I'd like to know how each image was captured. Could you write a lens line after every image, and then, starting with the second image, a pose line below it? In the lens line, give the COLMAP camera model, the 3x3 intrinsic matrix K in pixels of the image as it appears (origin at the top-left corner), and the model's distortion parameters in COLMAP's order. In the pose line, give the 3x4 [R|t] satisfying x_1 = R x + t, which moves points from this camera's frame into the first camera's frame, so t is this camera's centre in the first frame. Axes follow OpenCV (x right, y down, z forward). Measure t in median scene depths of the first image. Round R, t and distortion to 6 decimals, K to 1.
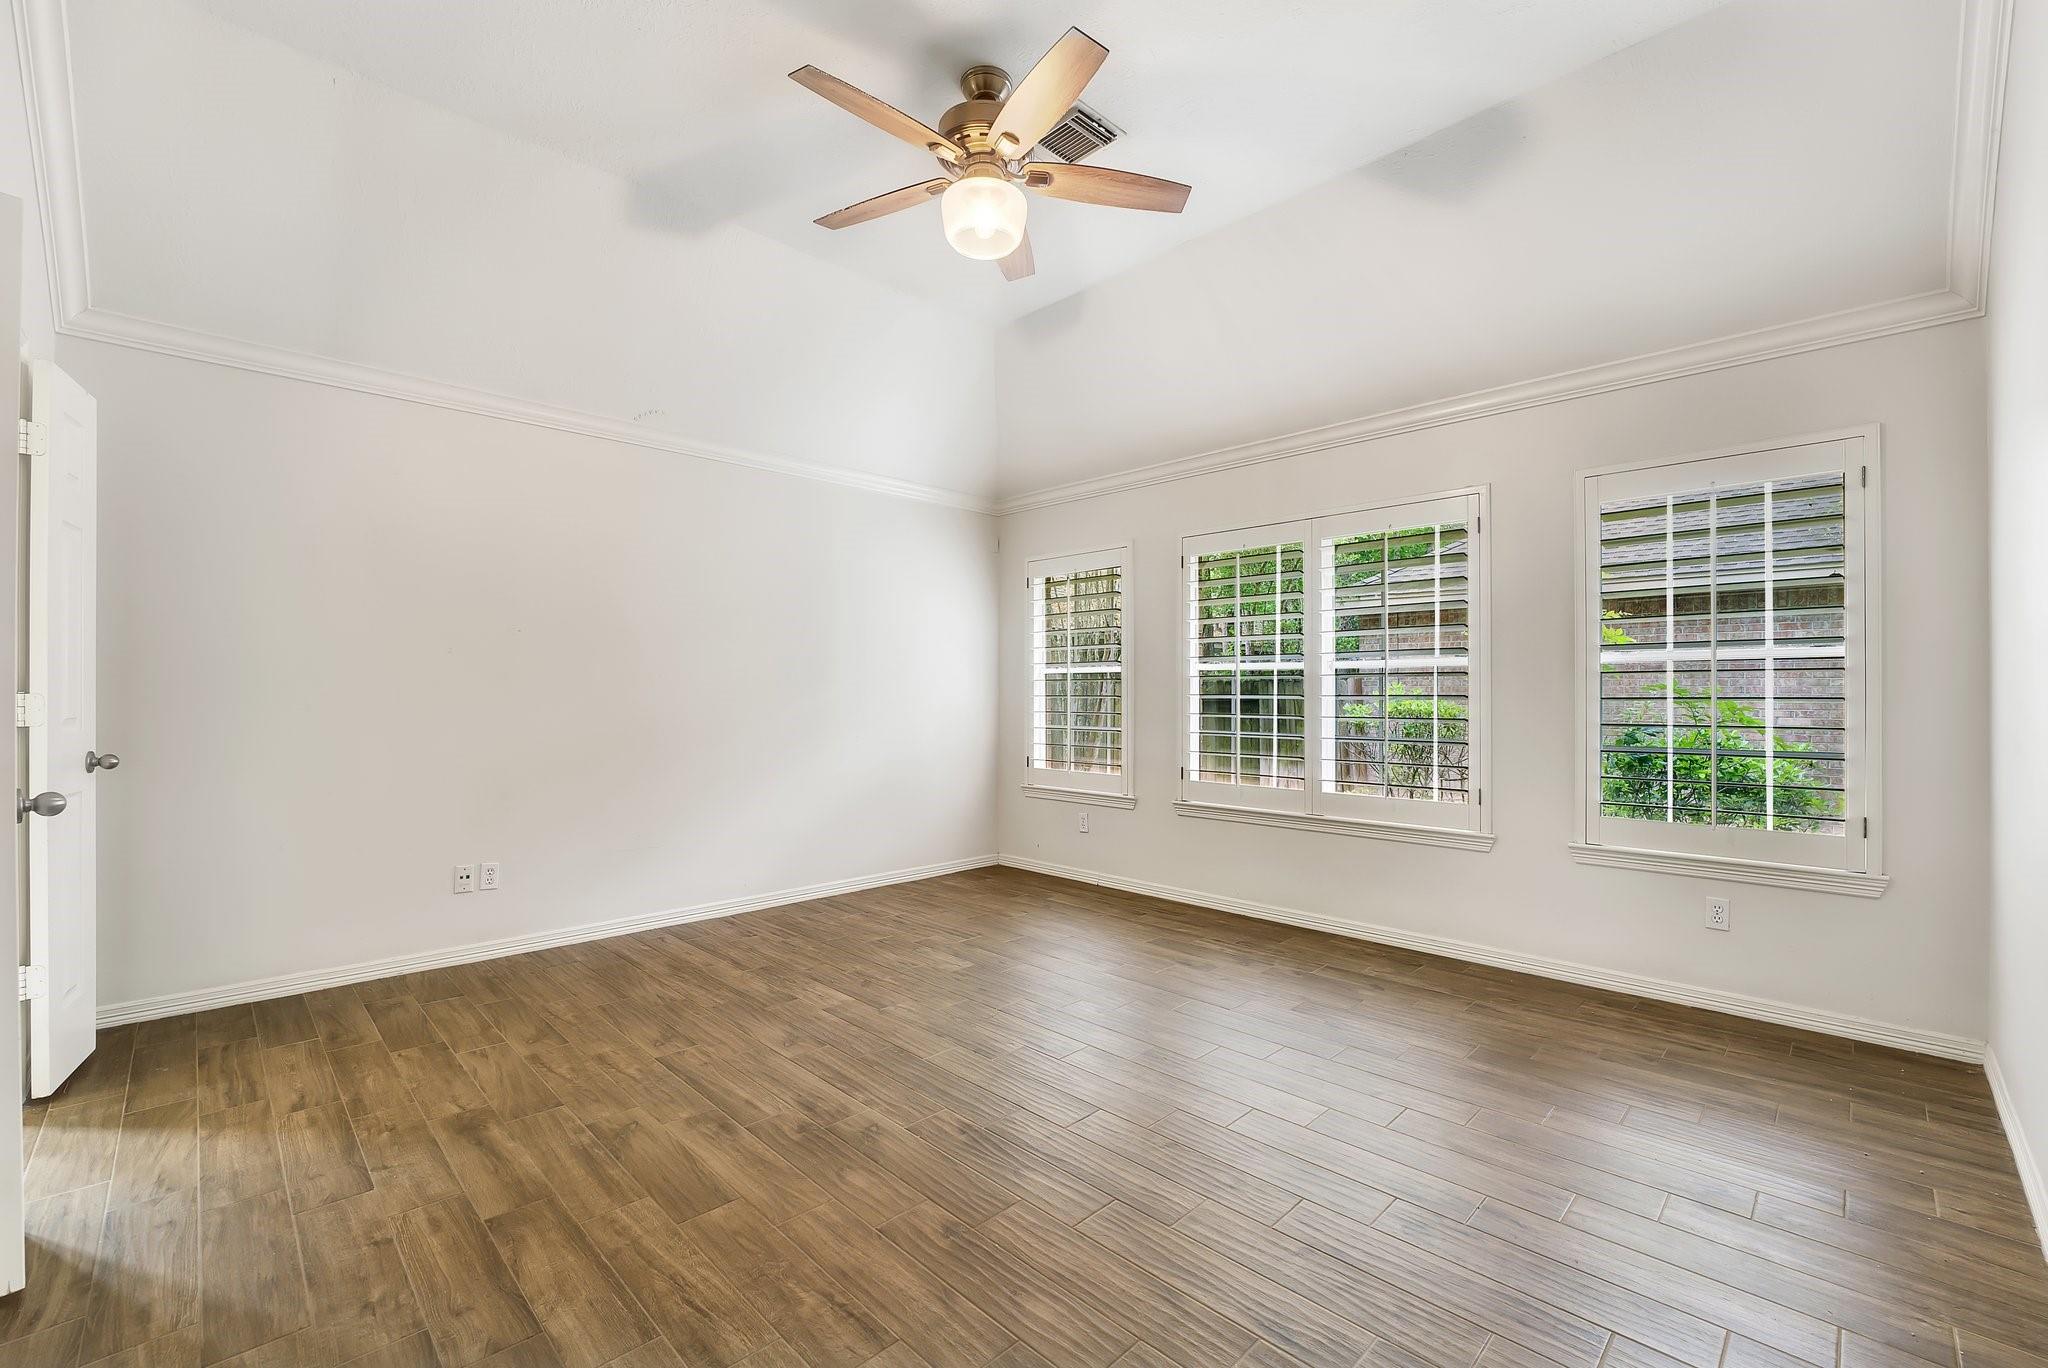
lens RADIAL K [[865.6, 0, 1041.9], [0, 865.6, 707.8], [0, 0, 1]] dist [-0.026411, 0.001369]
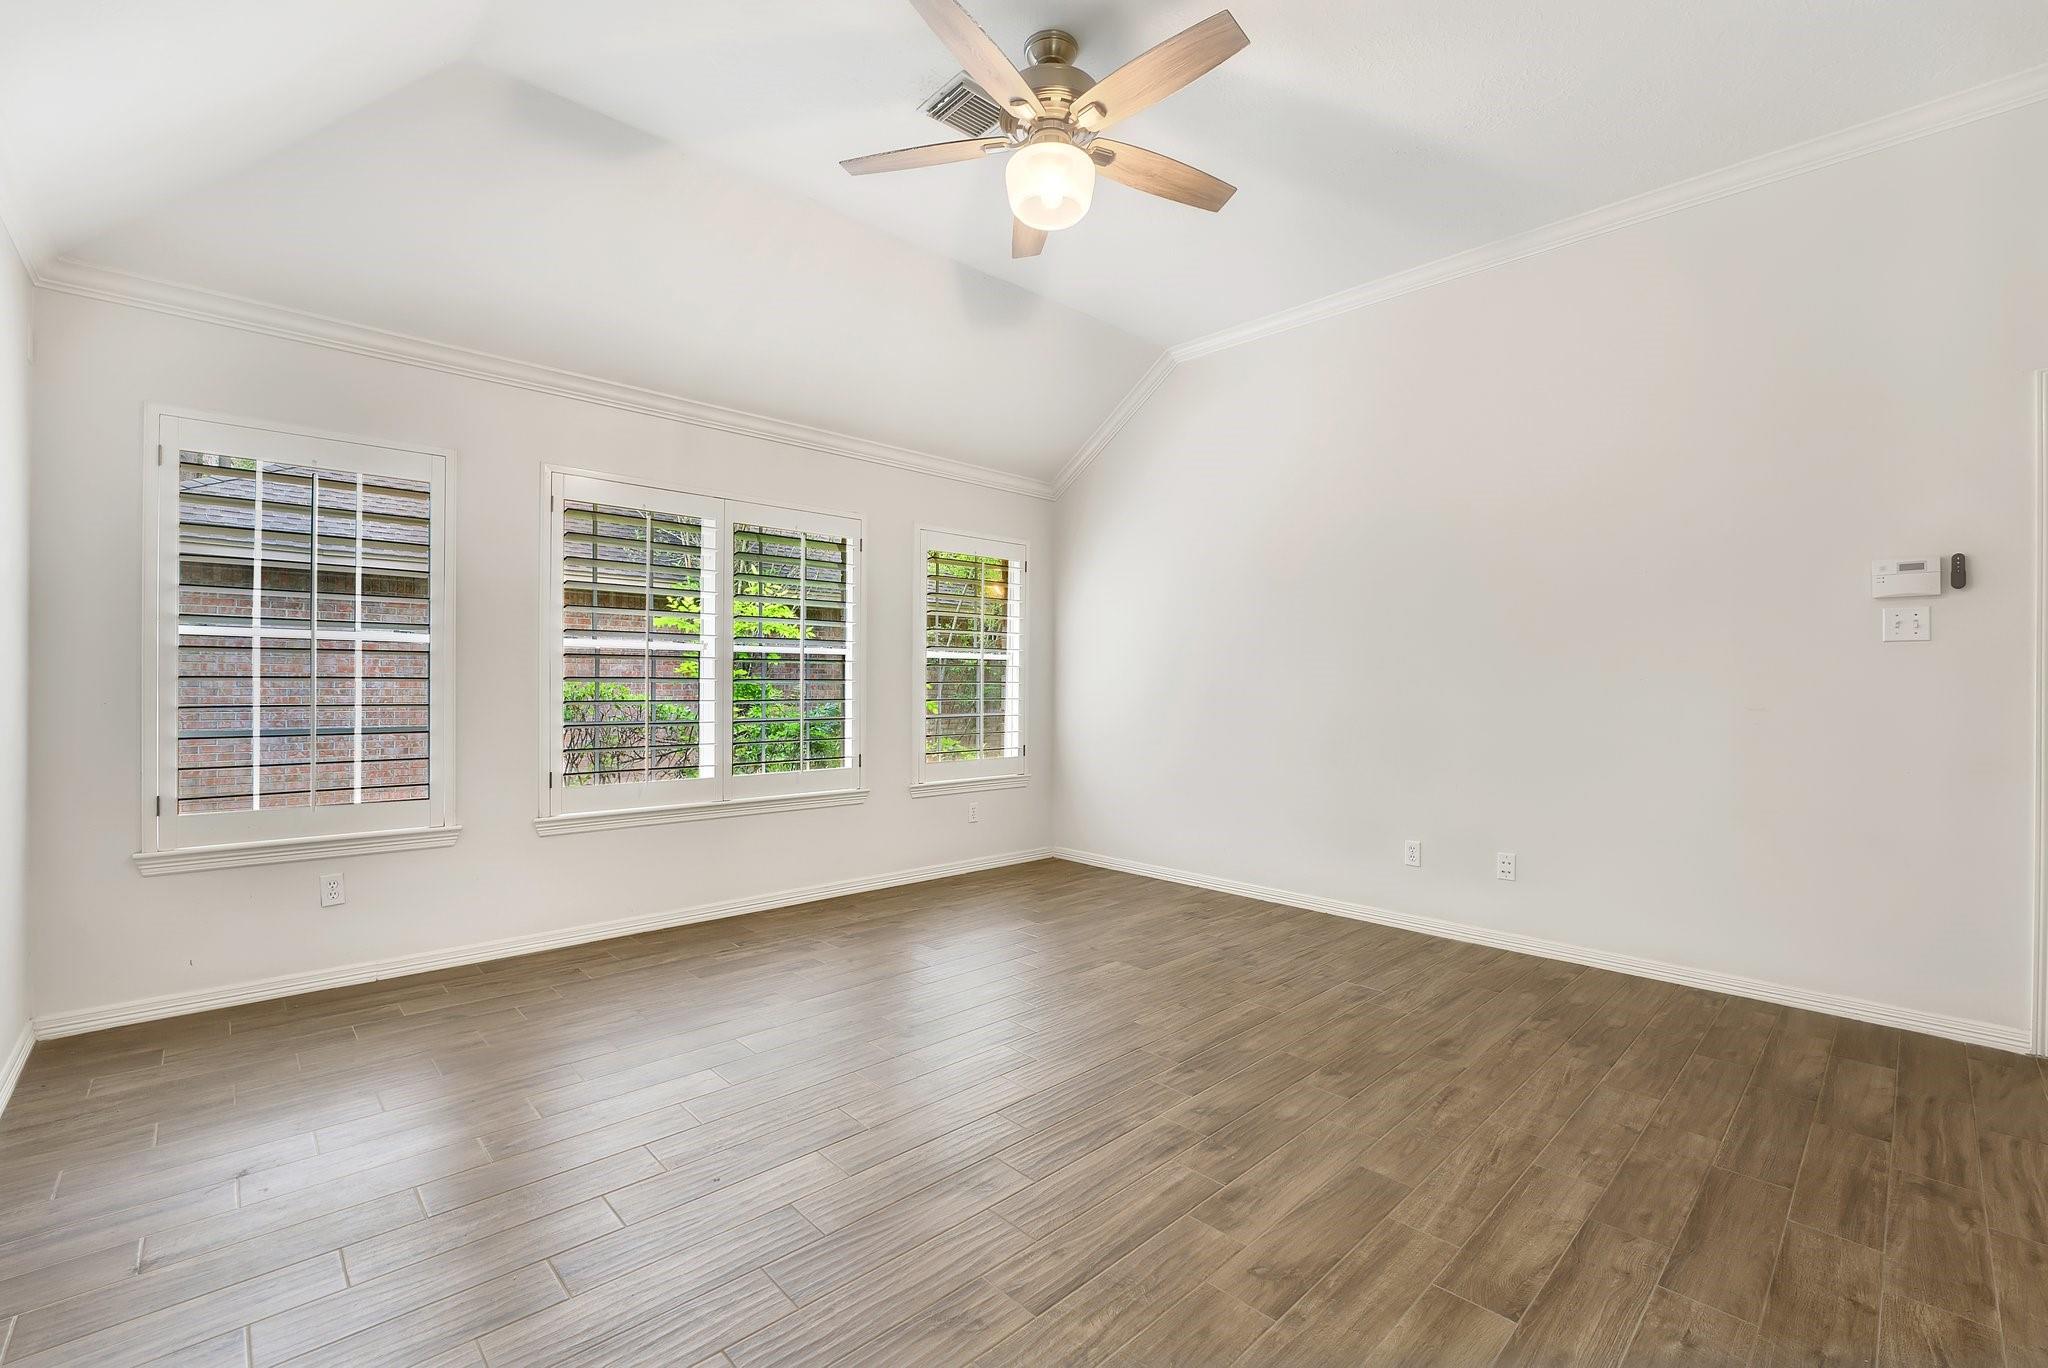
lens RADIAL K [[860.9, 0, 1017.4], [0, 860.9, 680.7], [0, 0, 1]] dist [-0.021643, 0.000357]
pose [[0.035707, -0.000038, 0.999362, -0.872244], [0.007888, 0.999969, -0.000244, -0.012882], [-0.999331, 0.007892, 0.035706, 0.846733]]
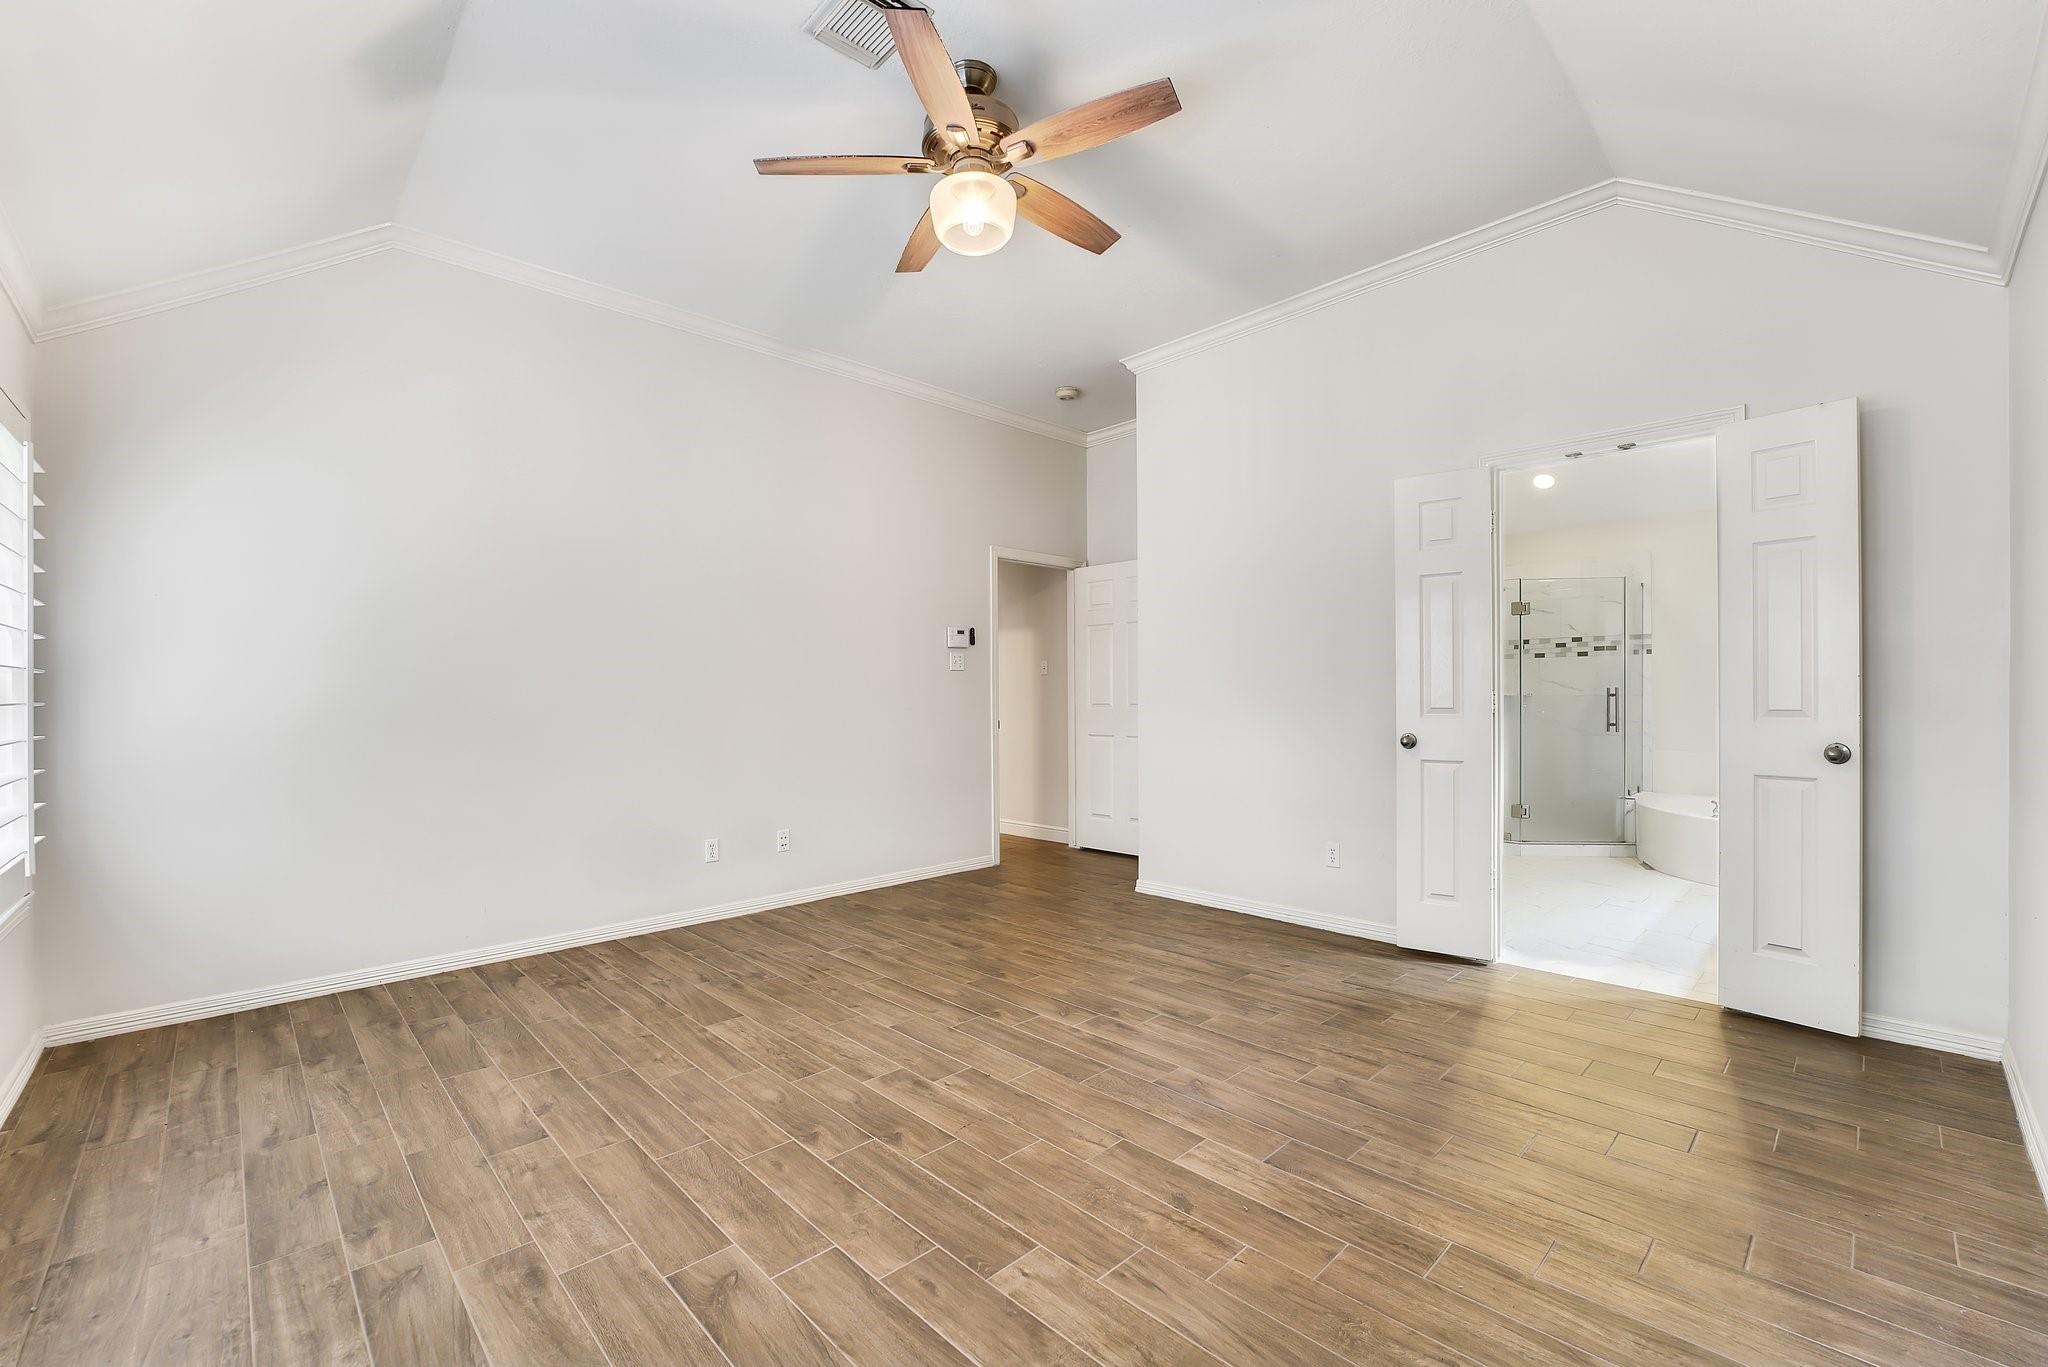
lens RADIAL K [[849.7, 0, 1025.0], [0, 849.7, 702.0], [0, 0, 1]] dist [-0.017618, 0.000367]
pose [[-0.999387, 0.005440, 0.034589, -0.132764], [0.006275, 0.999691, 0.024068, -0.024380], [-0.034447, 0.024270, -0.999112, 1.673557]]
